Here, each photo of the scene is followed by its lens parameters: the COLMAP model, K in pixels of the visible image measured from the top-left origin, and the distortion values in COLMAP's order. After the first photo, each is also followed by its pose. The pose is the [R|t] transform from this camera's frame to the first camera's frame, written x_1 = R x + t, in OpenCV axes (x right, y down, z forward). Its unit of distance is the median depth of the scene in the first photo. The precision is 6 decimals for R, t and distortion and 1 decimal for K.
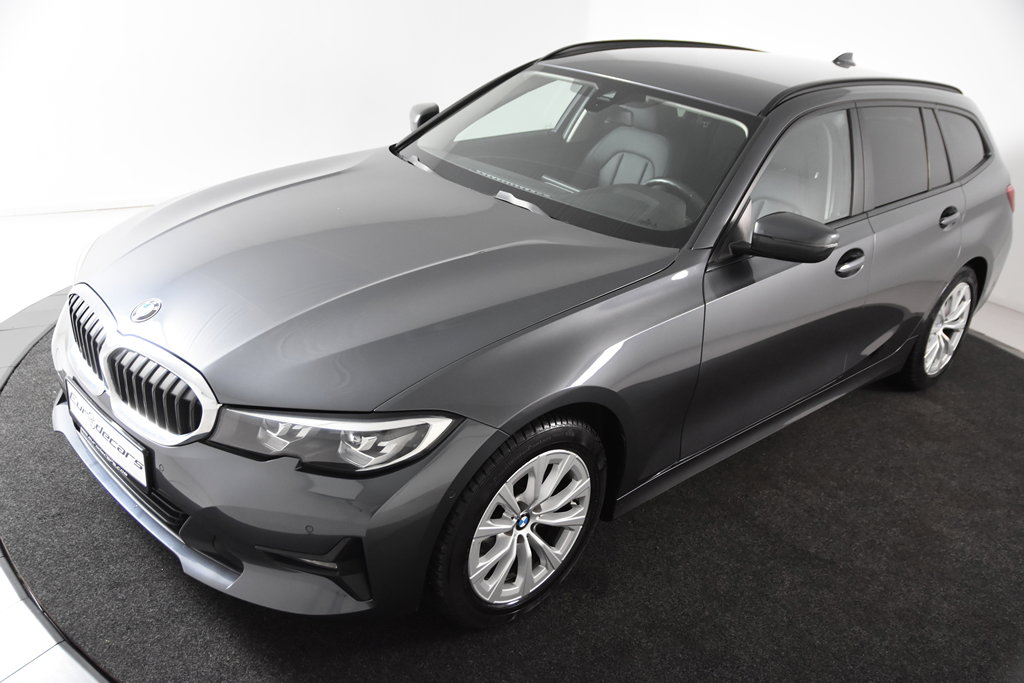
lens RADIAL K [[938.0, 0, 512.0], [0, 938.0, 341.5], [0, 0, 1]] dist [-0.014979, -0.007852]
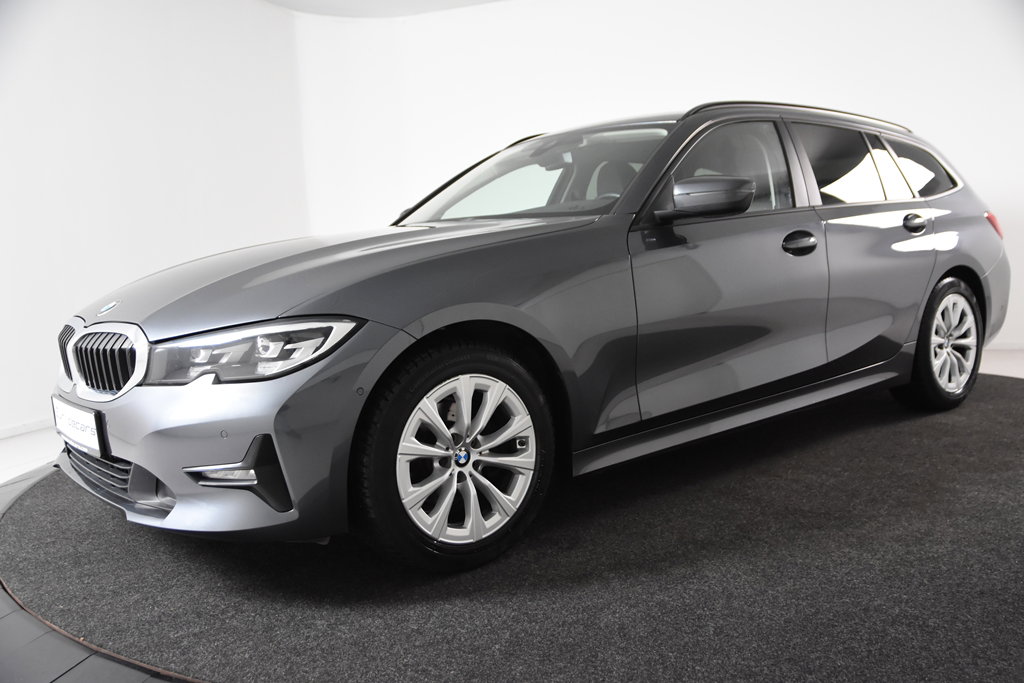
lens RADIAL K [[907.3, 0, 512.0], [0, 907.3, 341.5], [0, 0, 1]] dist [-0.056330, -0.001749]
pose [[0.983720, -0.150020, -0.098937, 0.176792], [0.115469, 0.949521, -0.291679, 0.361087], [0.137700, 0.275507, 0.951386, 0.058830]]
